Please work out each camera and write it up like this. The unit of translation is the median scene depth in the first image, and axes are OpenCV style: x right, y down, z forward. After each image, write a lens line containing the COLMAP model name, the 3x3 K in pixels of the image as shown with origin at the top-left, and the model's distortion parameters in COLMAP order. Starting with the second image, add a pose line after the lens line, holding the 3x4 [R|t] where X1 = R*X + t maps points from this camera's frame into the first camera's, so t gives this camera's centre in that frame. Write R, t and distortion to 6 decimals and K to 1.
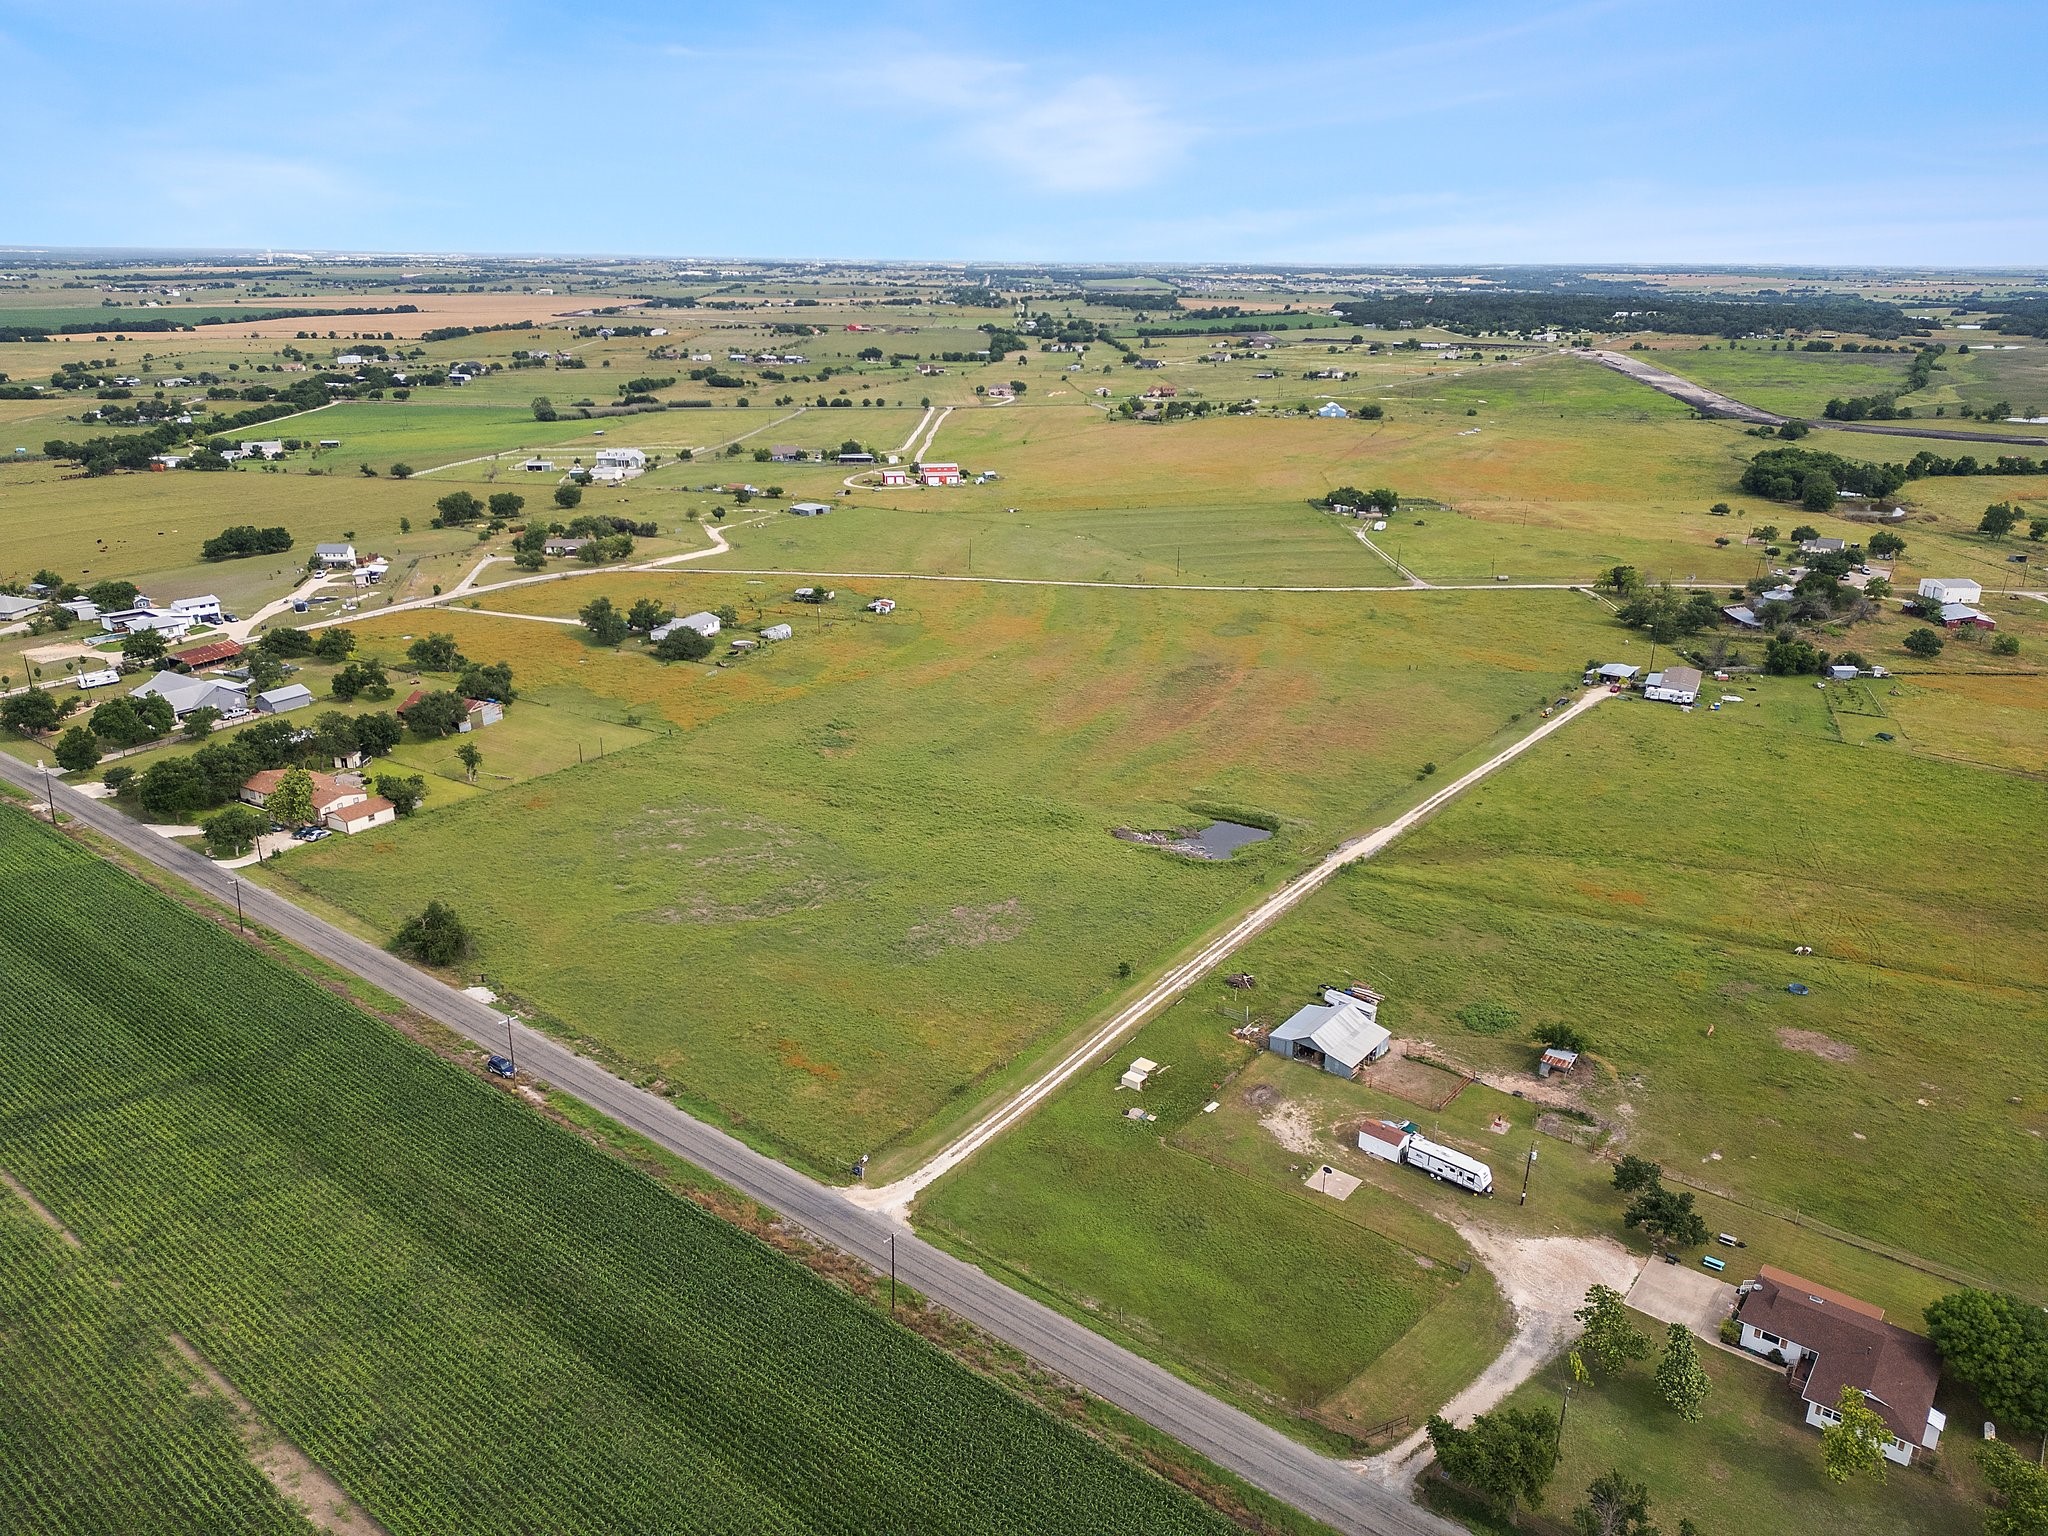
lens RADIAL K [[1415.7, 0, 975.9], [0, 1415.7, 769.2], [0, 0, 1]] dist [0.079584, -0.077576]
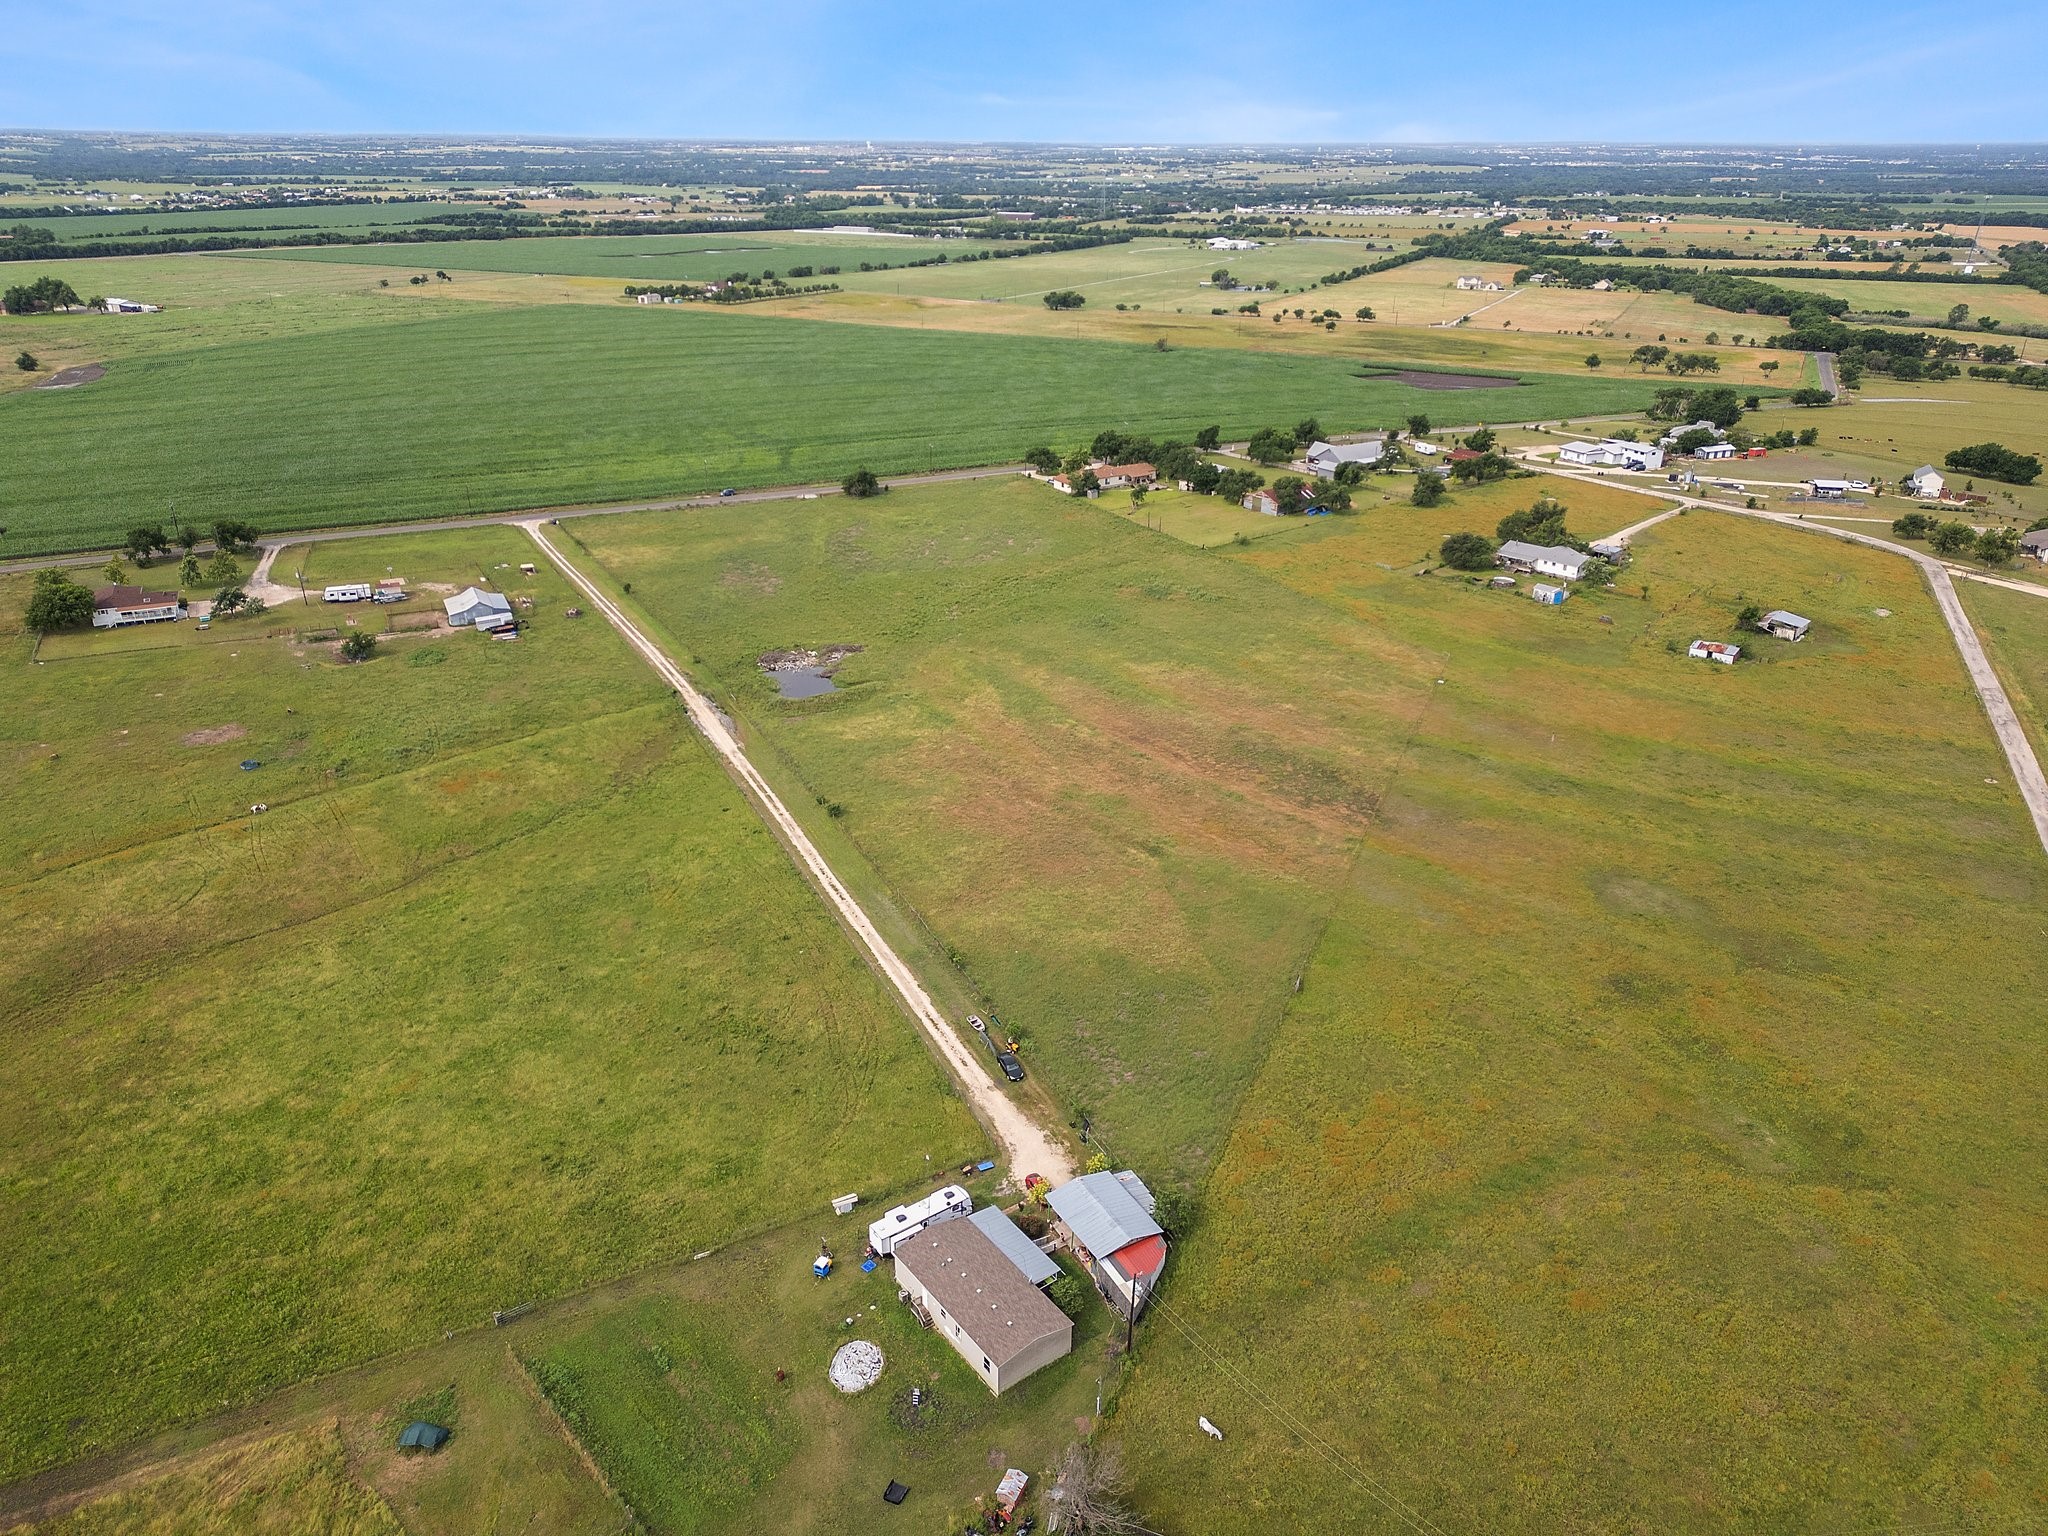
lens RADIAL K [[1479.9, 0, 1053.5], [0, 1479.9, 766.0], [0, 0, 1]] dist [0.088132, -0.087722]
pose [[-0.414403, 0.337175, -0.845330, 0.904025], [-0.319418, 0.815867, 0.482010, -0.420188], [0.852199, 0.469760, -0.230397, 1.255386]]
